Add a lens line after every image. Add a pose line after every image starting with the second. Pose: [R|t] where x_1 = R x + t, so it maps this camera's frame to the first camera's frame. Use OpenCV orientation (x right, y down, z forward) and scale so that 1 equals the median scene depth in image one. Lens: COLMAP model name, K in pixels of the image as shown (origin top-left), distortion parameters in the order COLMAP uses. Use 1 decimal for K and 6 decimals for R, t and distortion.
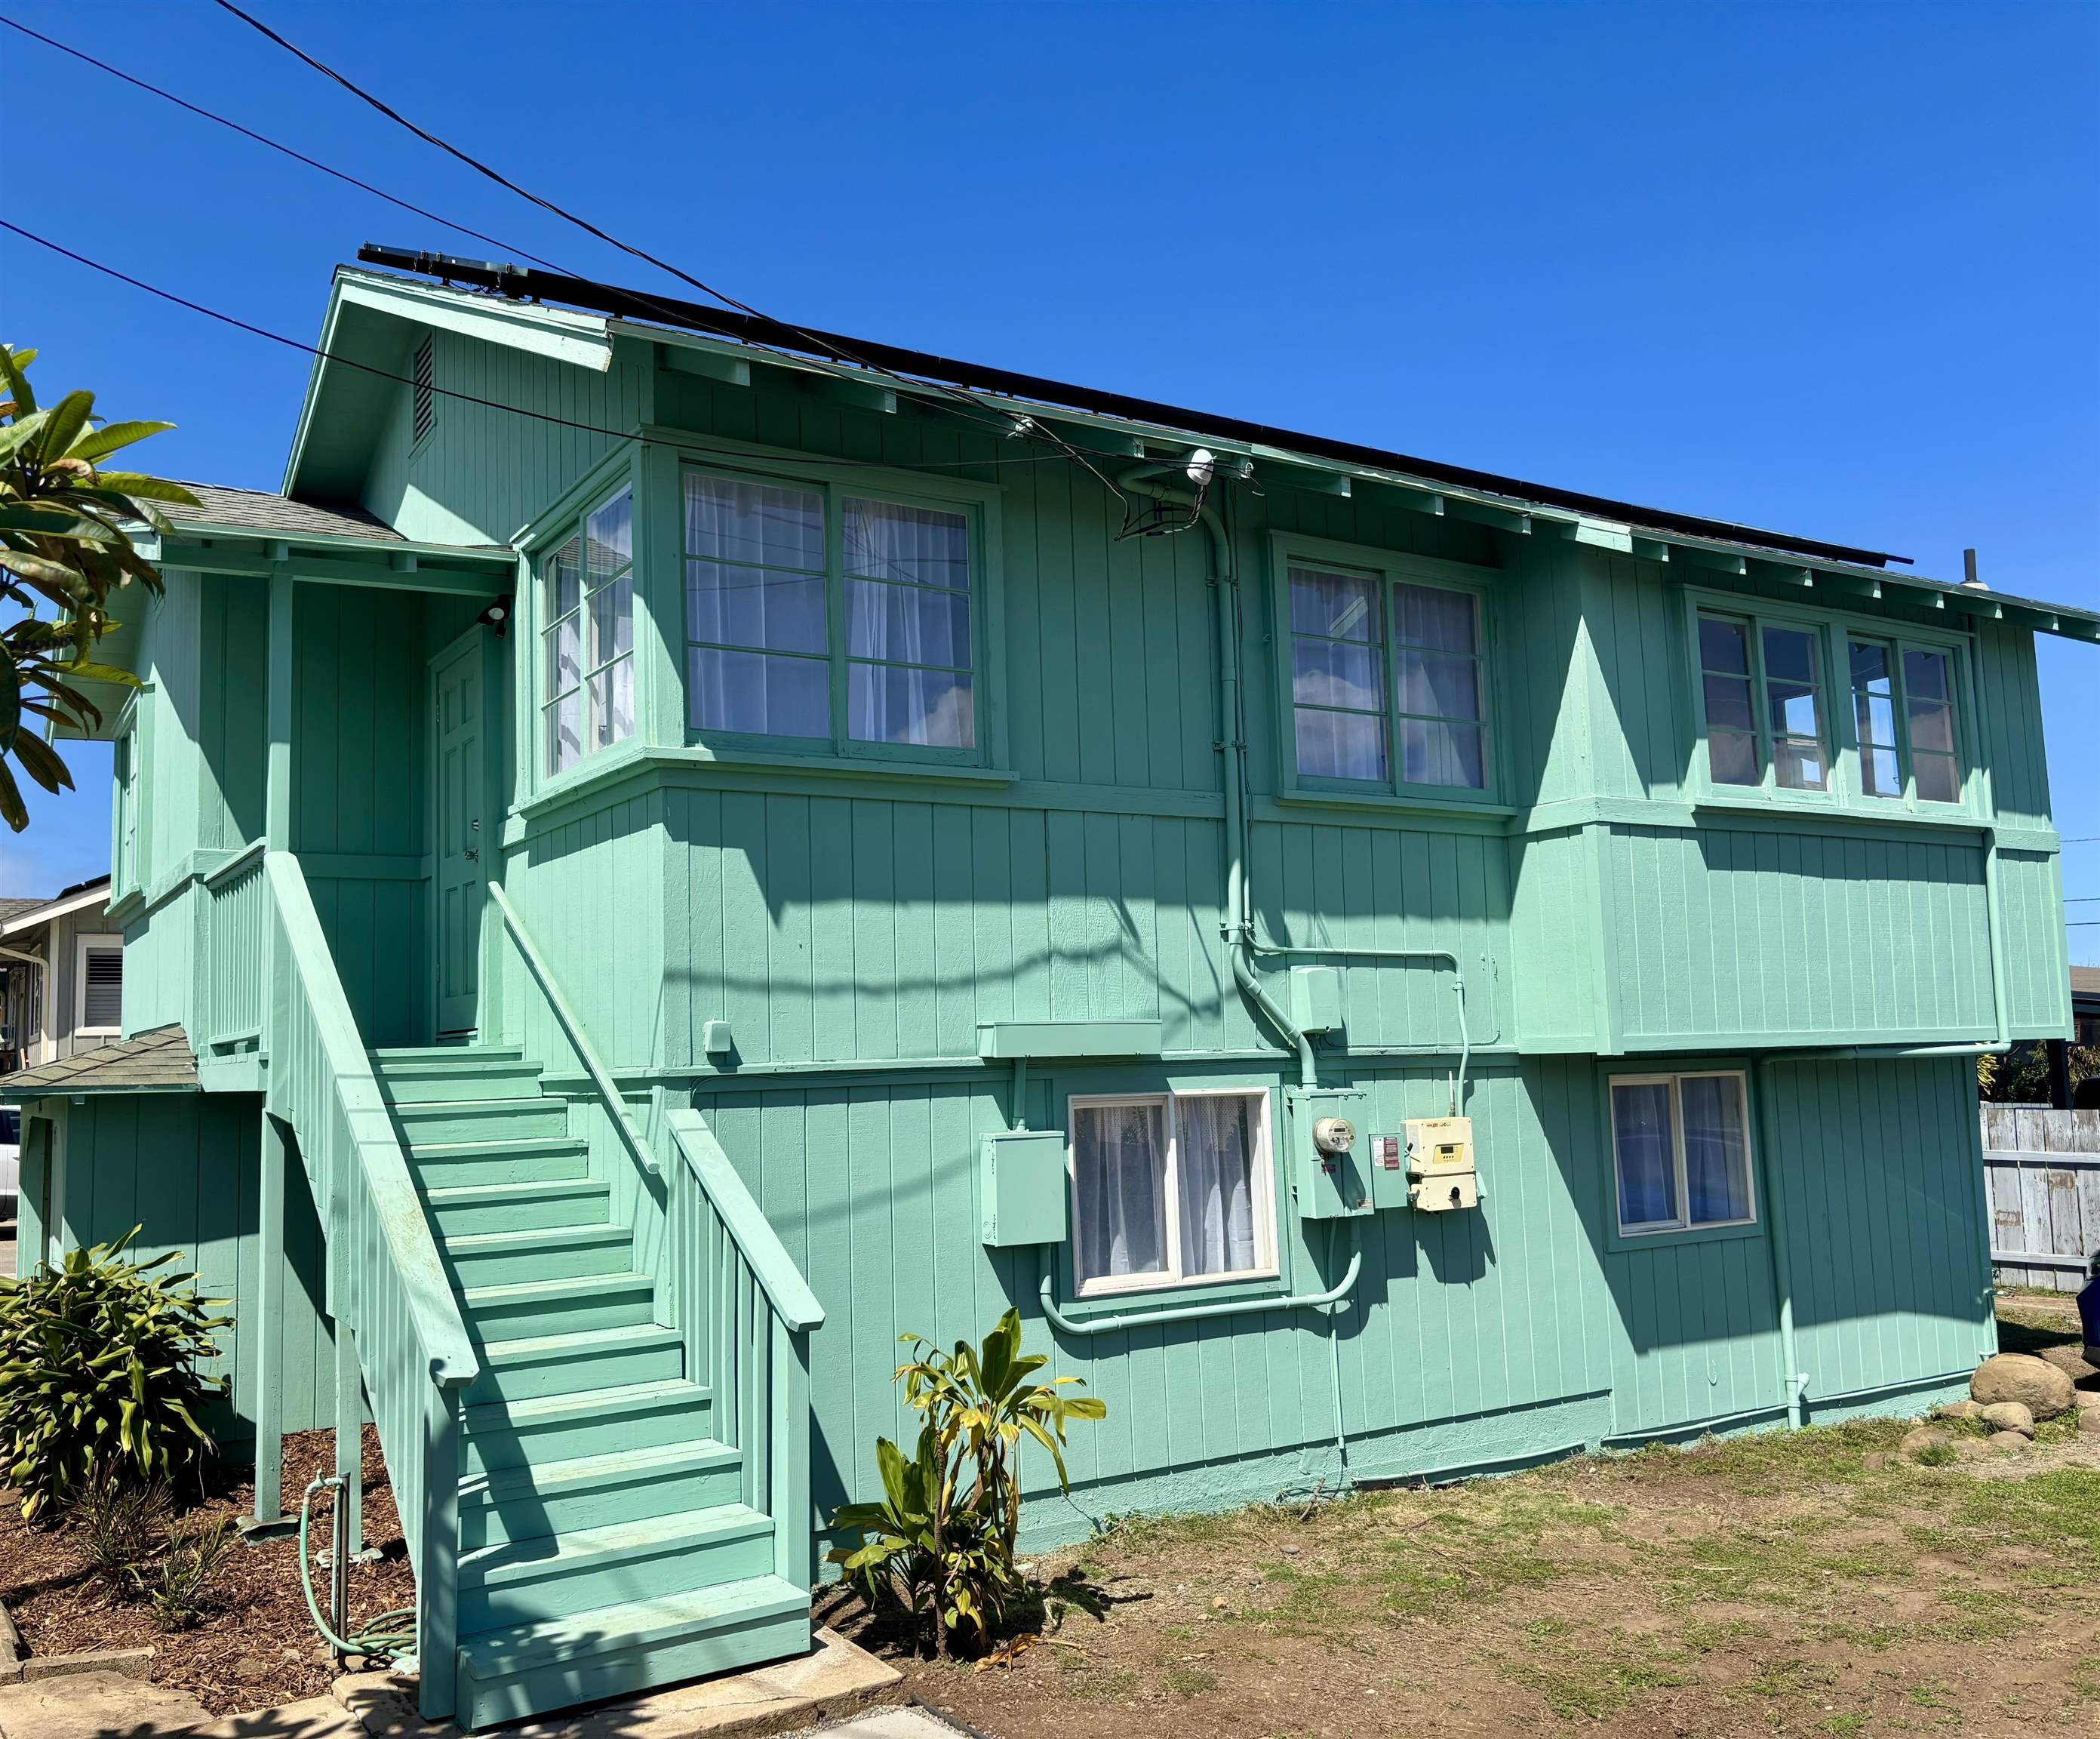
lens RADIAL K [[1782.6, 0, 1045.8], [0, 1782.6, 883.8], [0, 0, 1]] dist [-0.008833, -0.006665]
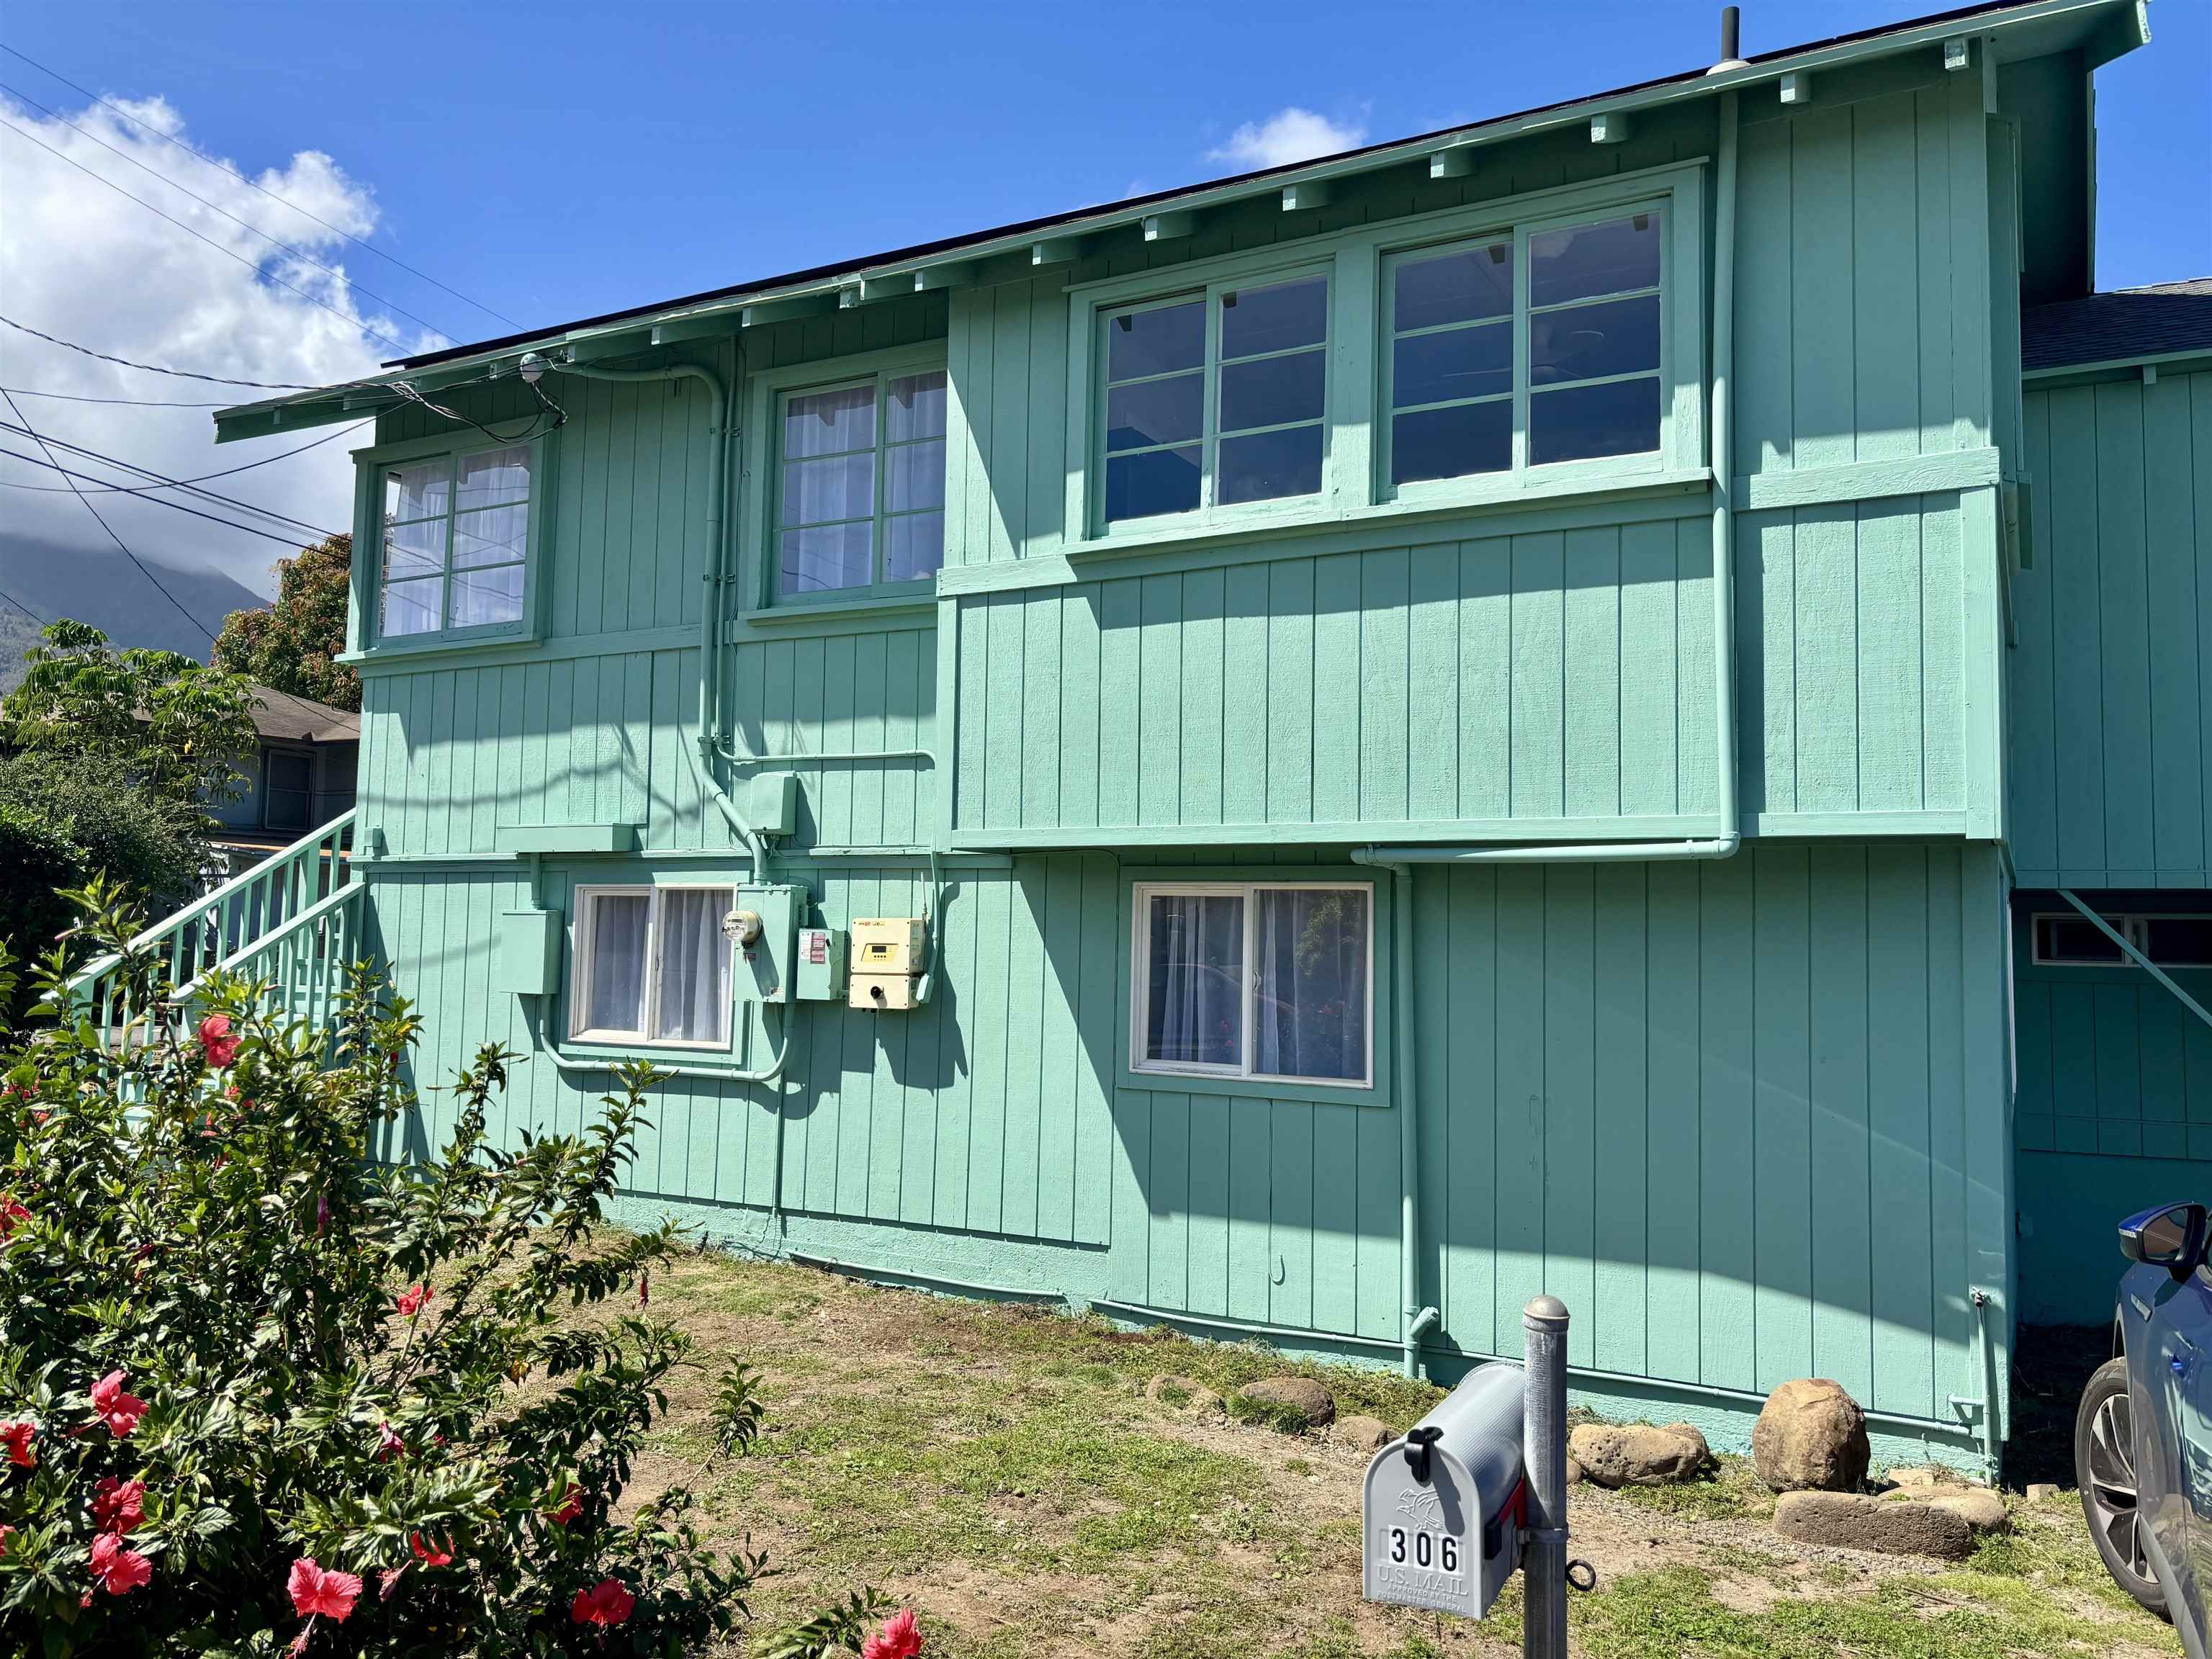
lens RADIAL K [[1676.0, 0, 1109.7], [0, 1676.0, 813.7], [0, 0, 1]] dist [0.046940, -0.004327]
pose [[0.502156, -0.032731, -0.864157, 1.140766], [0.055467, 0.998445, -0.005586, 0.089451], [0.862996, -0.045127, 0.503191, 0.667510]]
